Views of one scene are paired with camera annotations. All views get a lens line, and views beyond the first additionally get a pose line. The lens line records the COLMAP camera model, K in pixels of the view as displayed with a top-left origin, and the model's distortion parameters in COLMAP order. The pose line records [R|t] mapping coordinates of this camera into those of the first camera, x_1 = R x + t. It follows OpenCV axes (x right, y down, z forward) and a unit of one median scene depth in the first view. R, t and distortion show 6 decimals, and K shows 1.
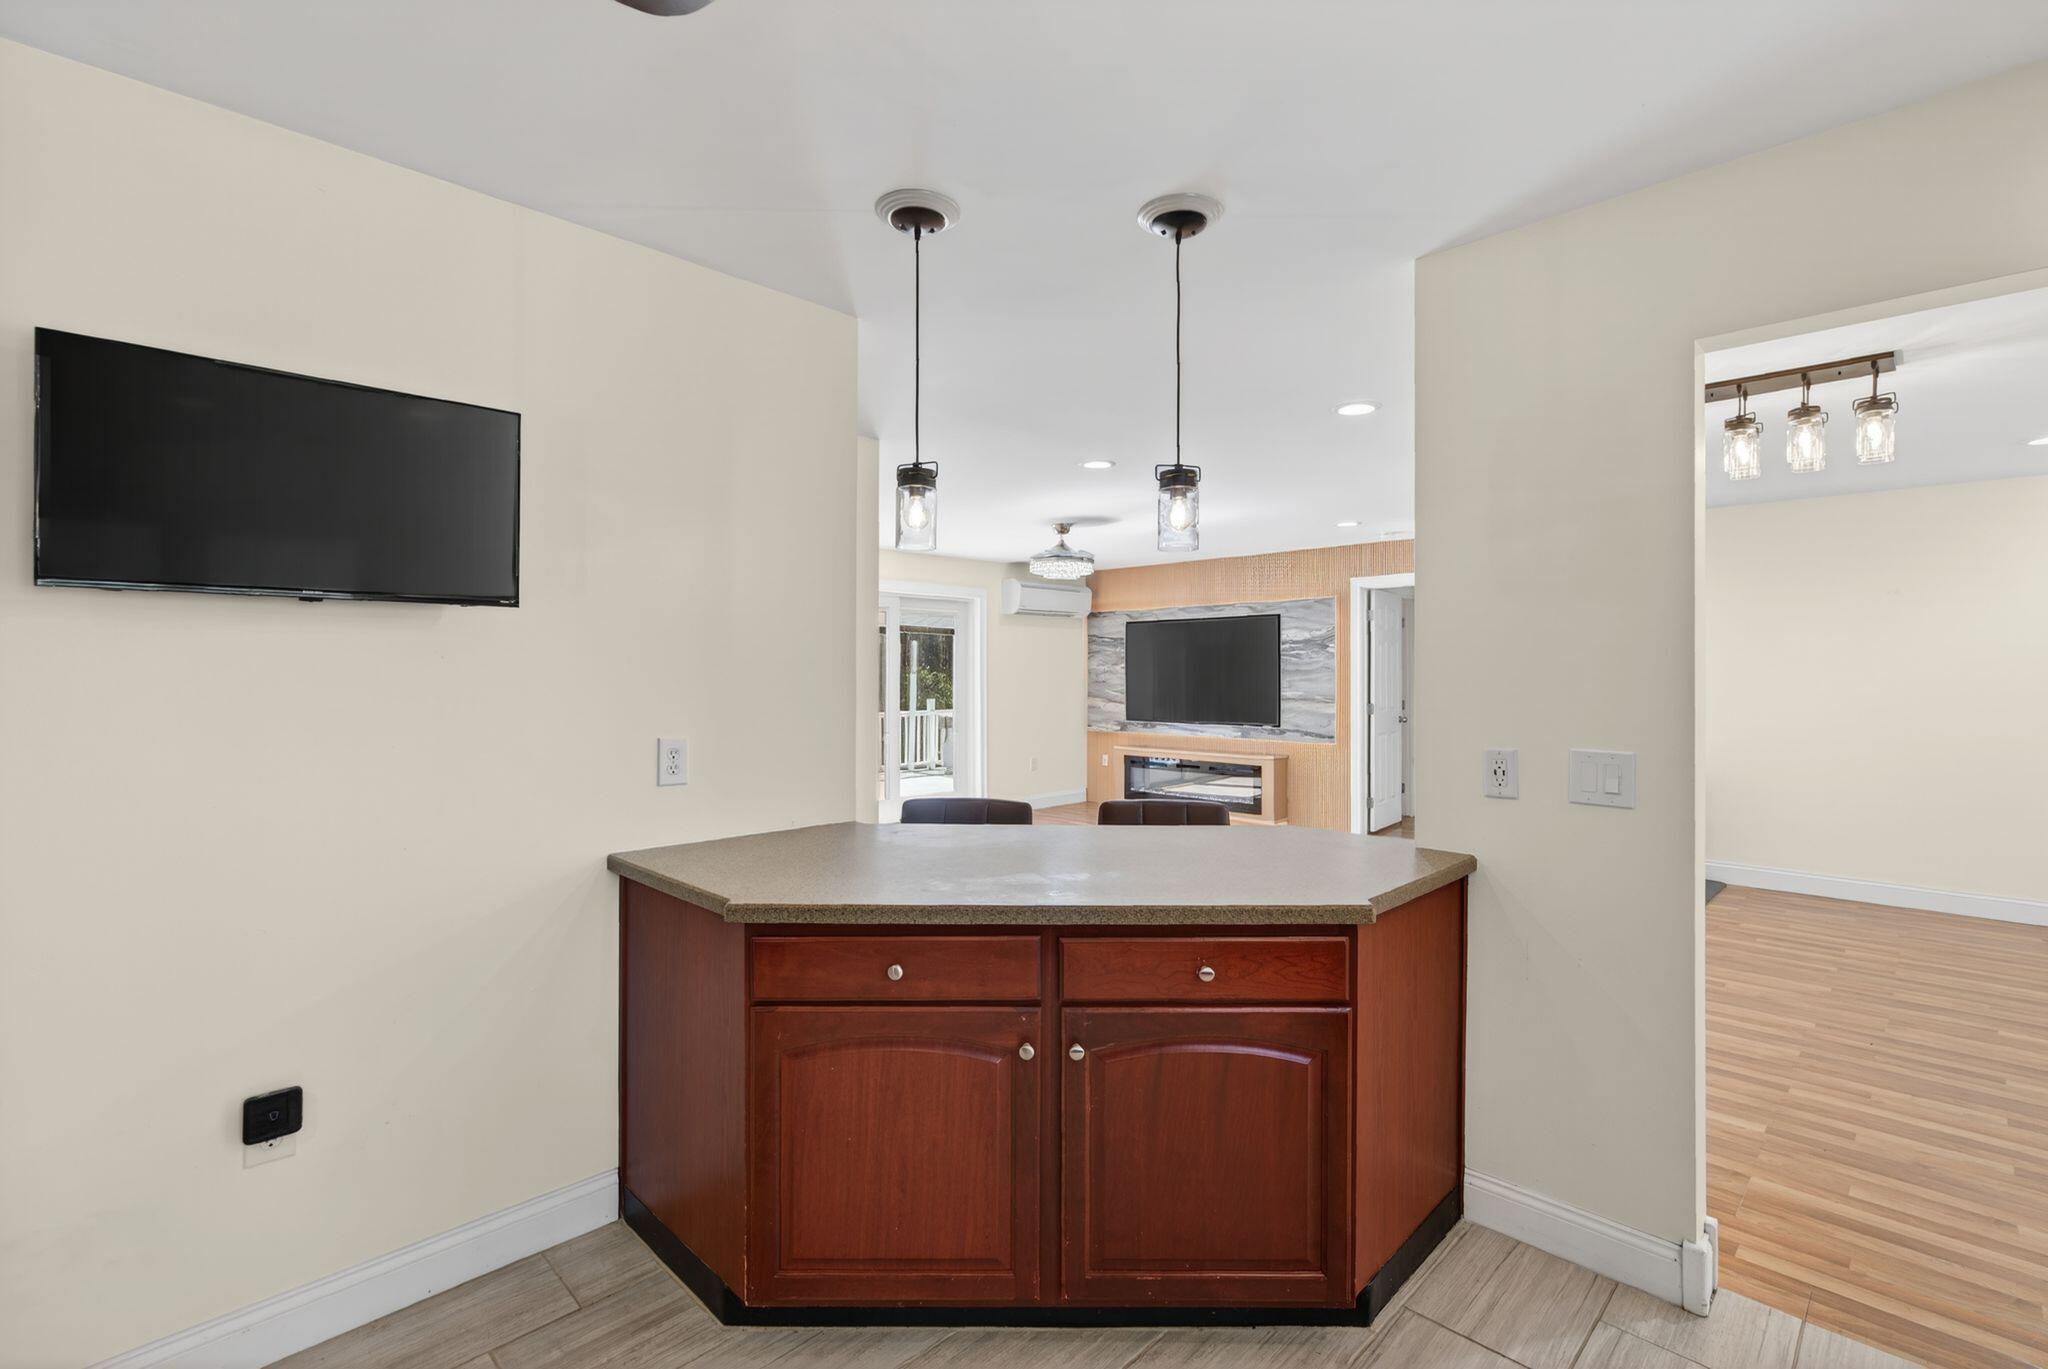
lens RADIAL K [[916.8, 0, 1029.0], [0, 916.8, 675.9], [0, 0, 1]] dist [-0.001016, 0.000218]
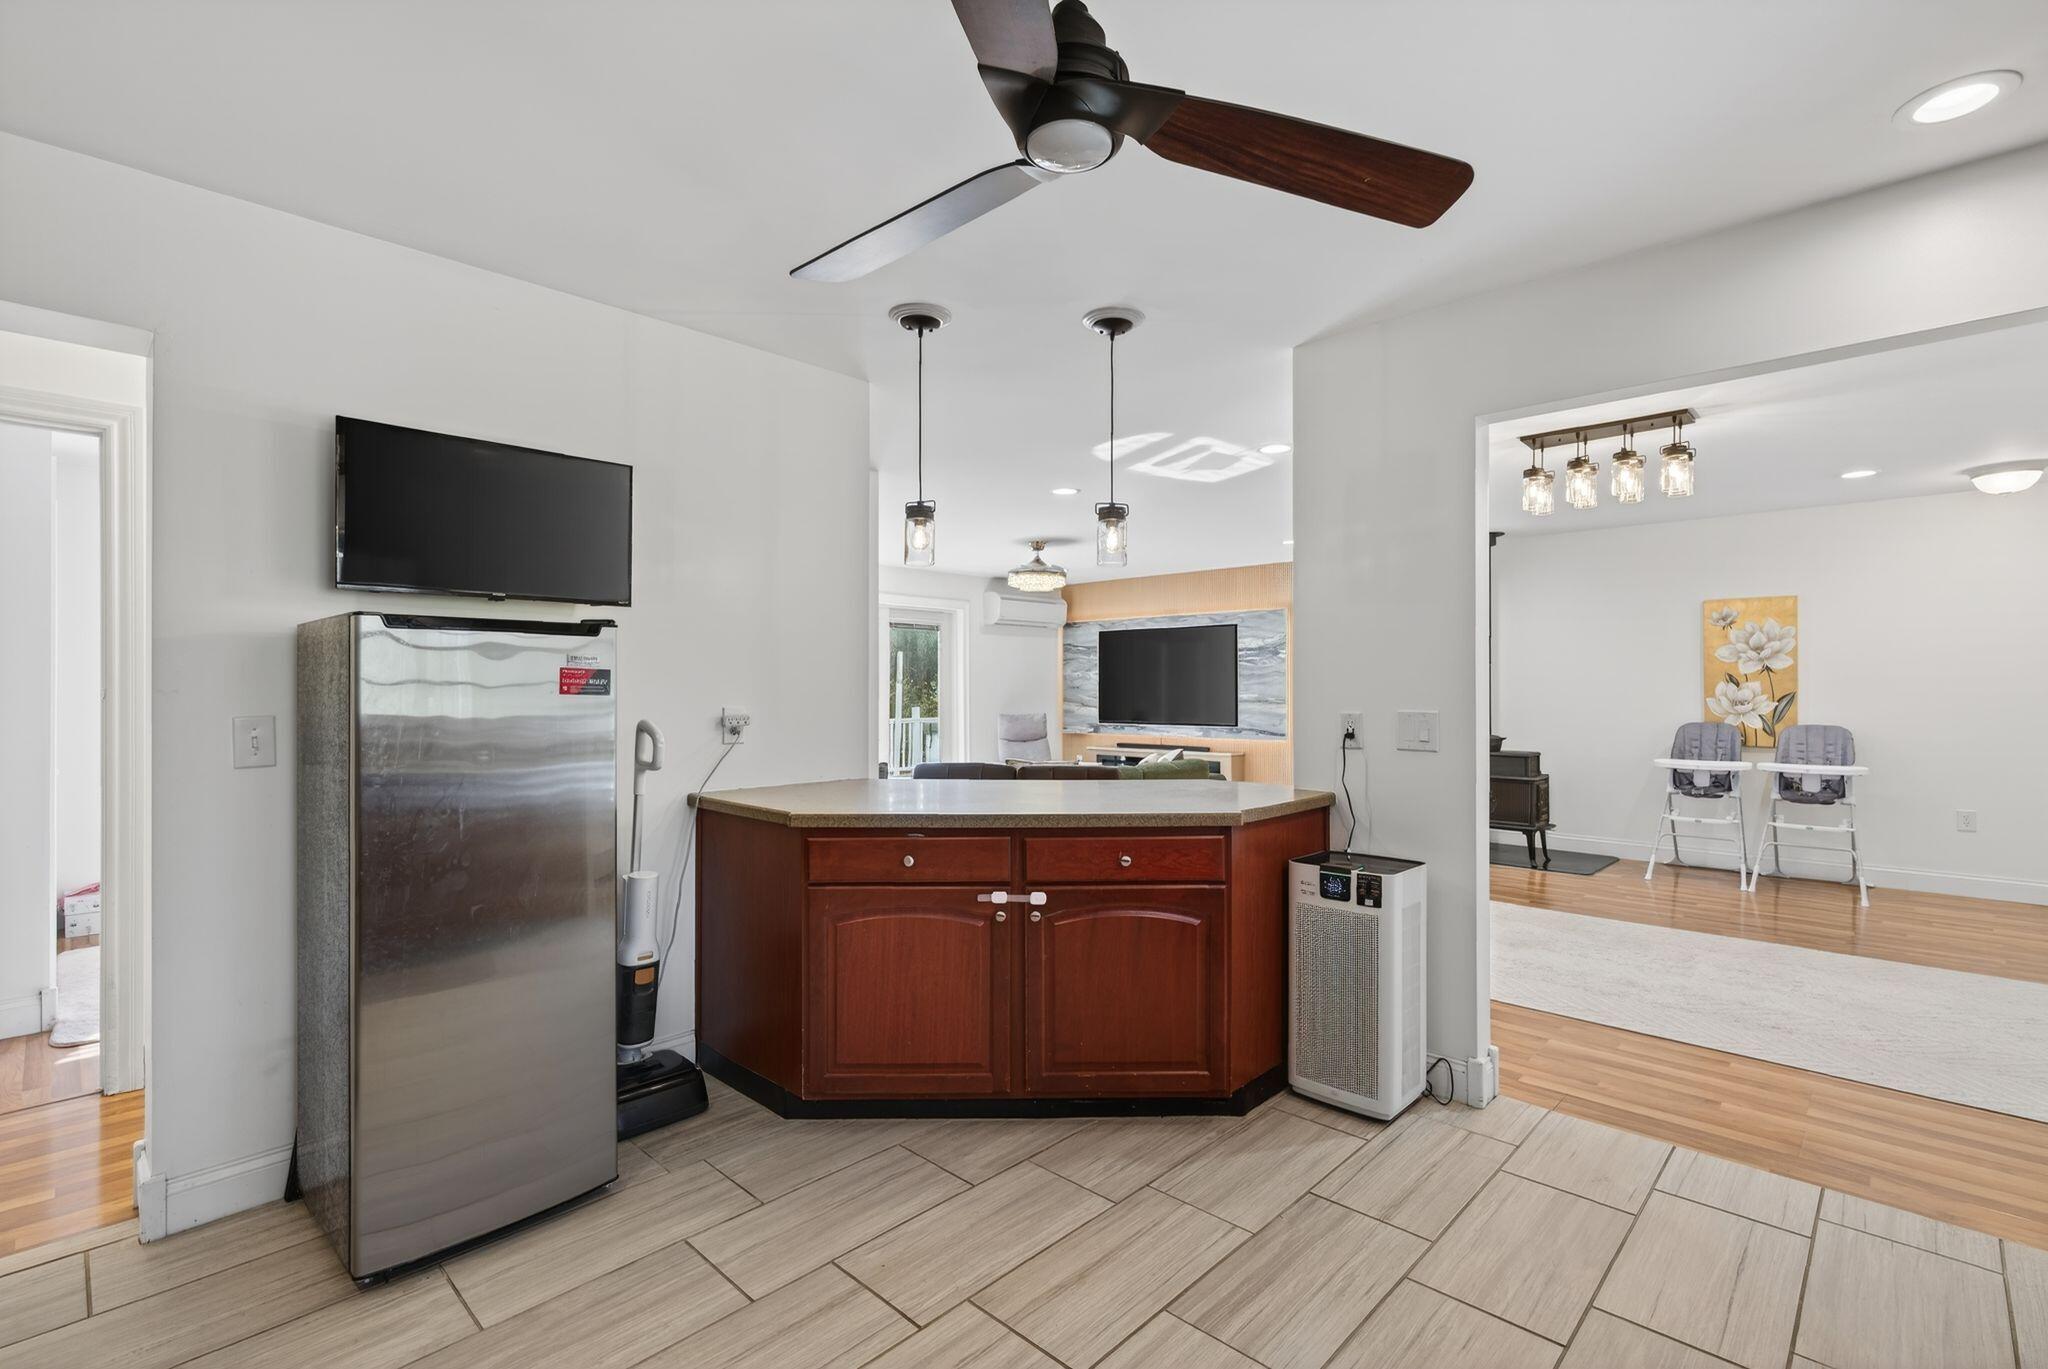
lens RADIAL K [[916.8, 0, 1023.1], [0, 916.8, 691.3], [0, 0, 1]] dist [-0.001016, 0.000218]
pose [[0.999911, -0.001361, 0.013286, 0.008950], [0.001356, 0.999999, 0.000428, 0.037392], [-0.013287, -0.000410, 0.999912, -0.275735]]
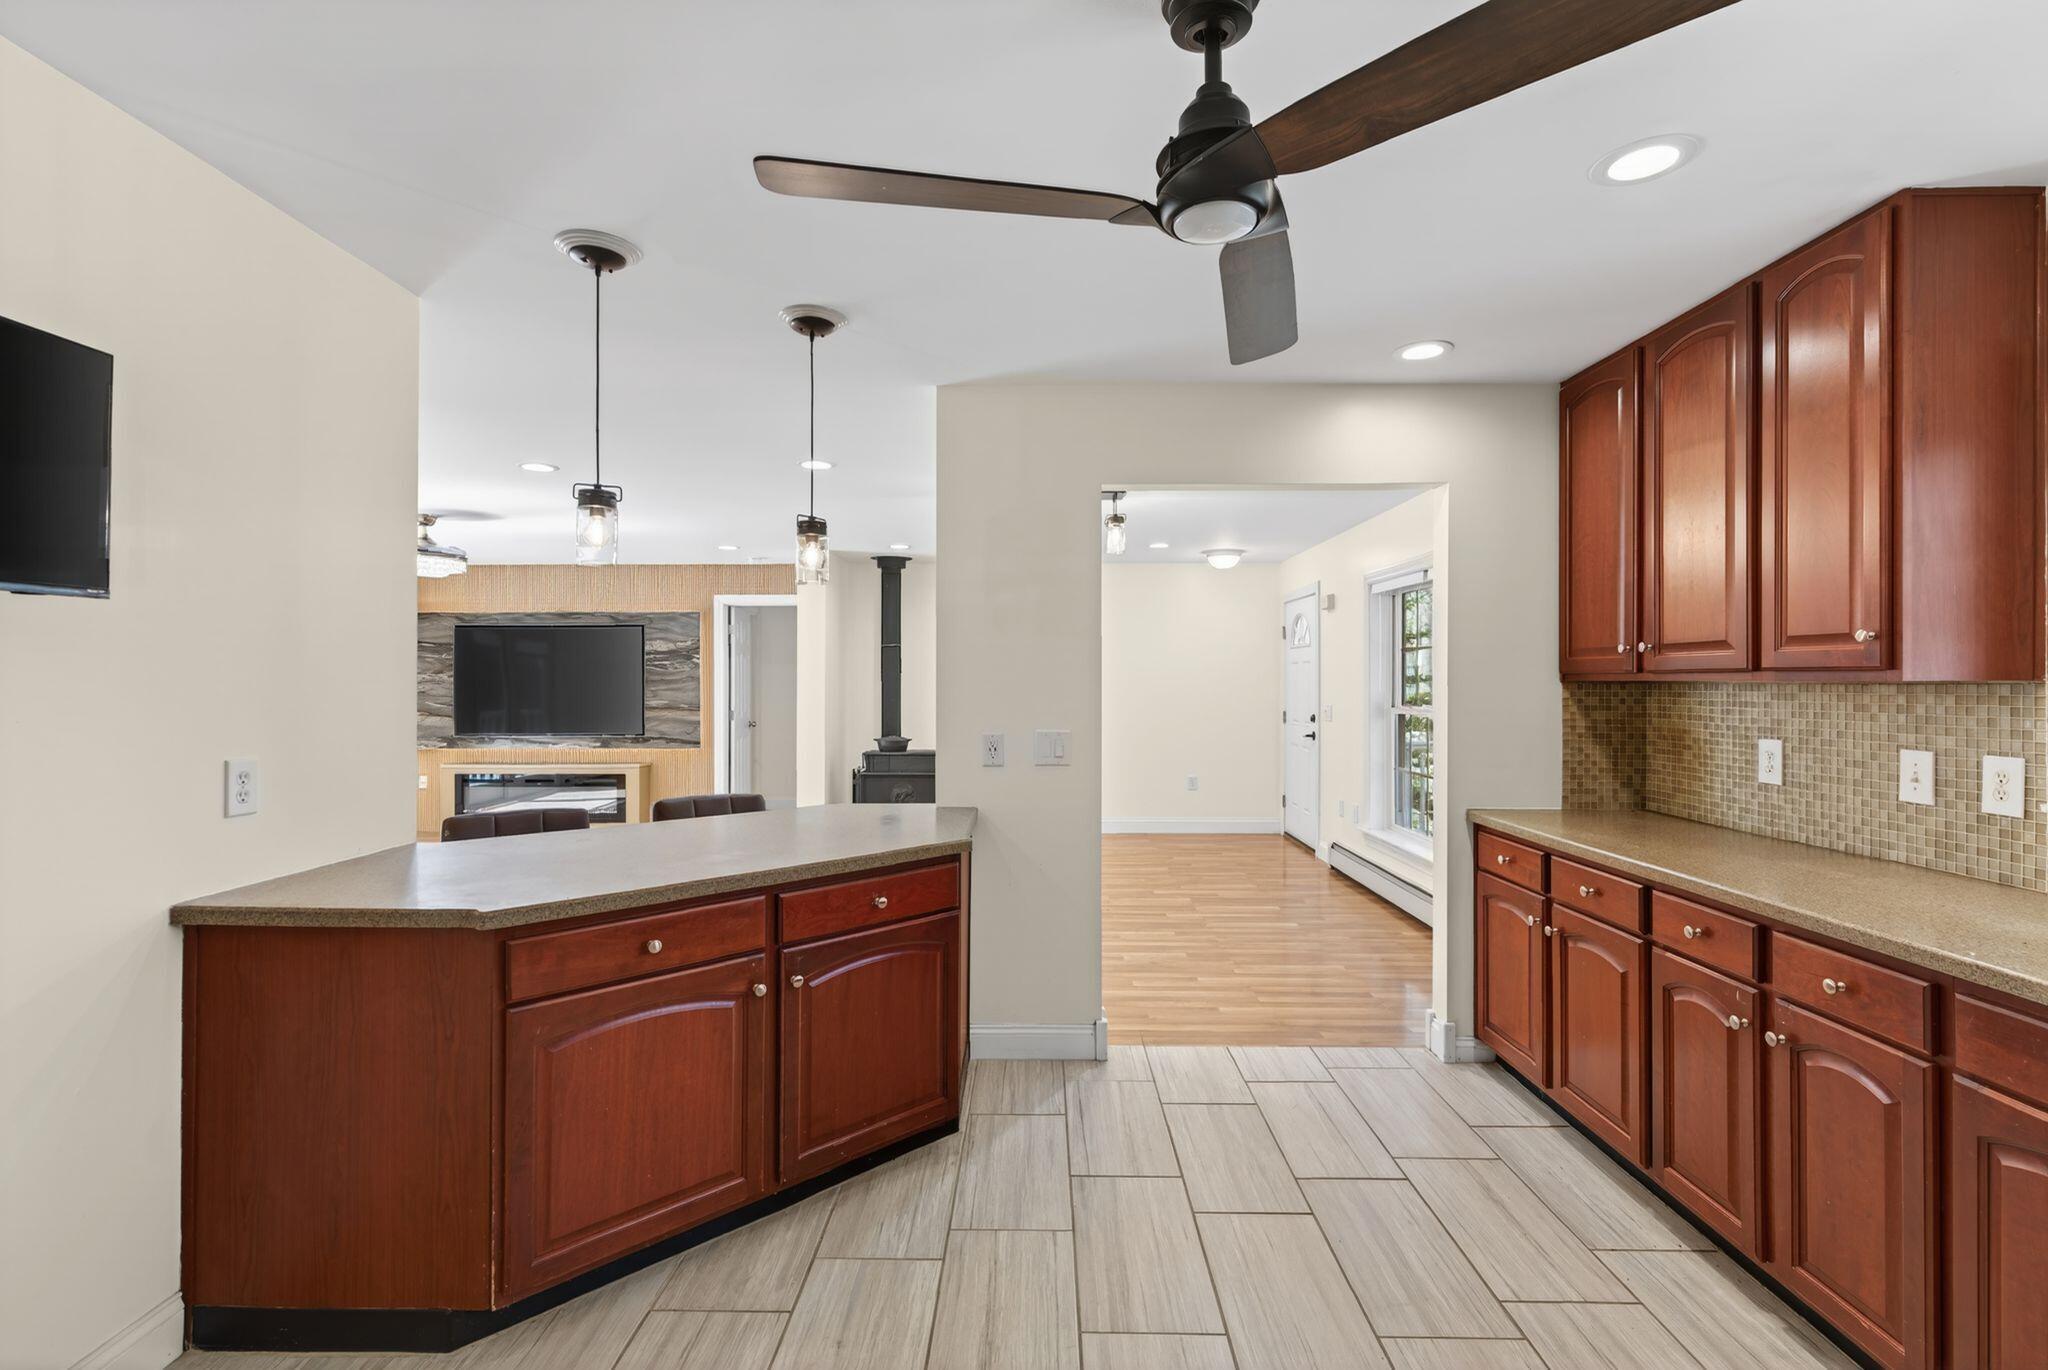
lens RADIAL K [[916.8, 0, 1011.5], [0, 916.8, 687.2], [0, 0, 1]] dist [-0.001016, 0.000218]
pose [[0.727597, -0.003562, 0.685996, -0.383054], [0.002380, 0.999994, 0.002667, 0.001267], [-0.686001, -0.000308, 0.727601, -0.079775]]
